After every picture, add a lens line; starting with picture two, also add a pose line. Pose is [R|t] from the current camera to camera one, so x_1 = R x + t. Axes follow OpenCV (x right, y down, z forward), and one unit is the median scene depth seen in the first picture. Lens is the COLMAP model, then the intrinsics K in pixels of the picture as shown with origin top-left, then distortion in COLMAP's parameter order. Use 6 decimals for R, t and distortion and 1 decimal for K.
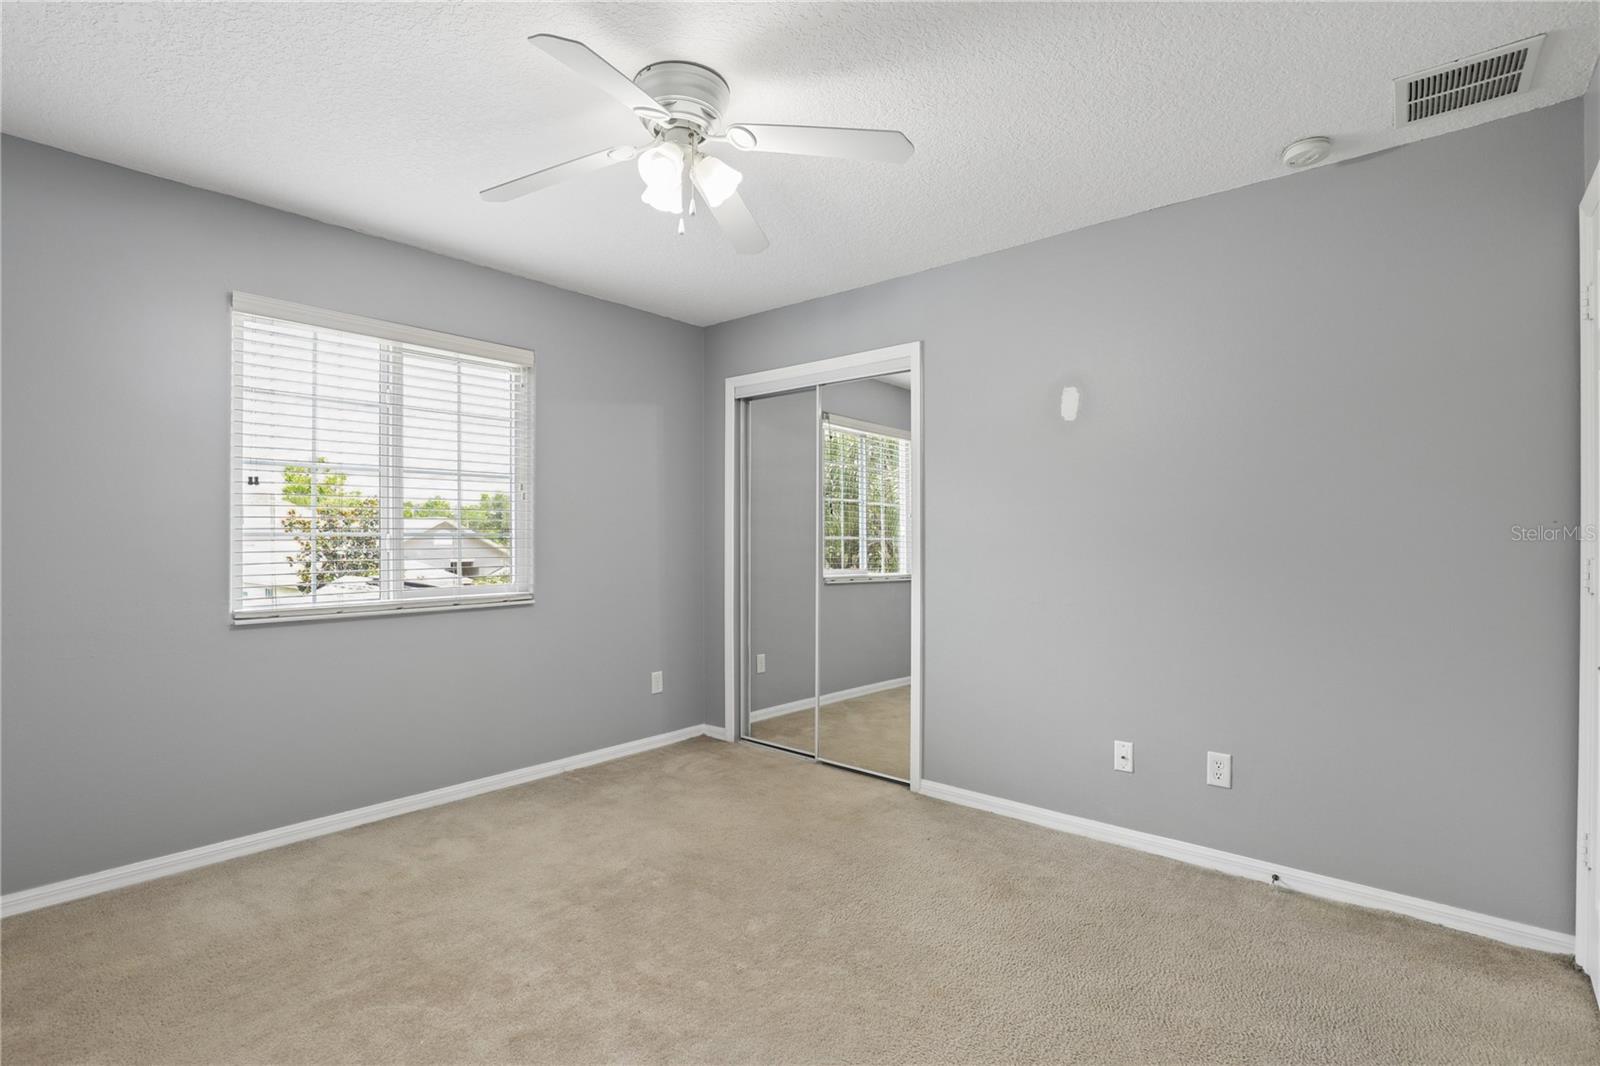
lens RADIAL K [[746.2, 0, 803.9], [0, 746.2, 536.4], [0, 0, 1]] dist [-0.021644, 0.002513]
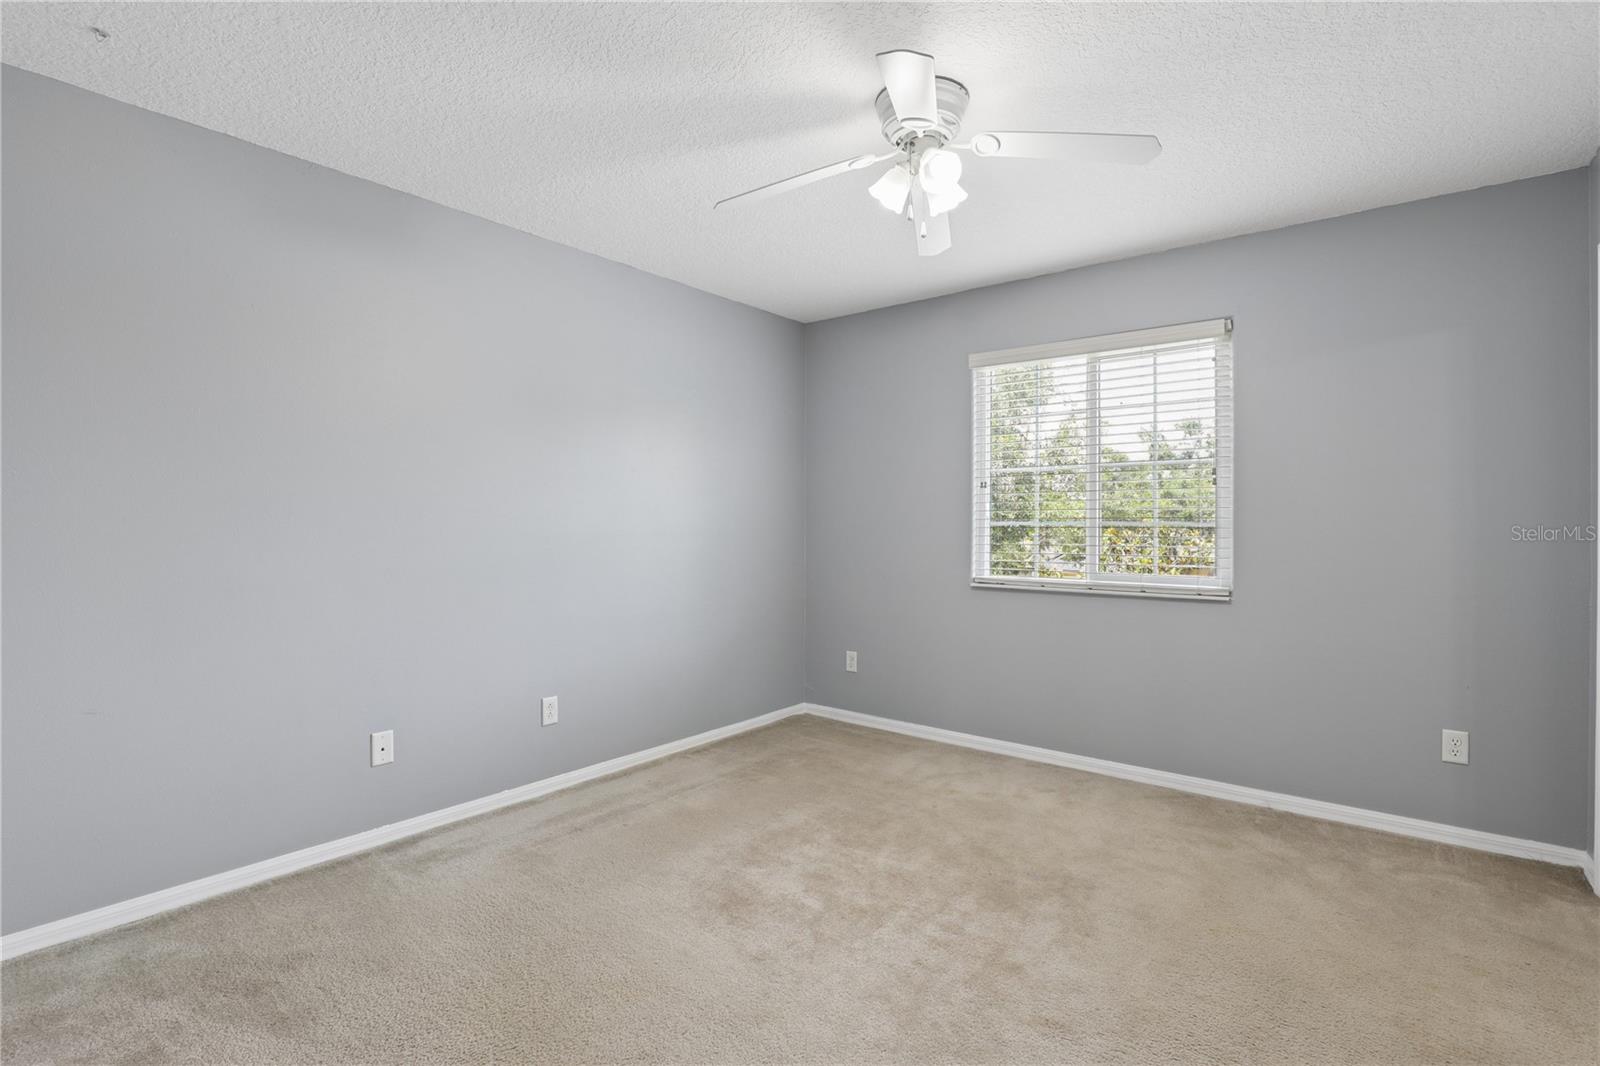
lens RADIAL K [[746.2, 0, 812.3], [0, 746.2, 531.7], [0, 0, 1]] dist [-0.021644, 0.002513]
pose [[0.033337, -0.000780, -0.999444, 0.529430], [-0.006852, 0.999976, -0.001009, 0.012554], [0.999421, 0.006882, 0.033331, 0.497380]]
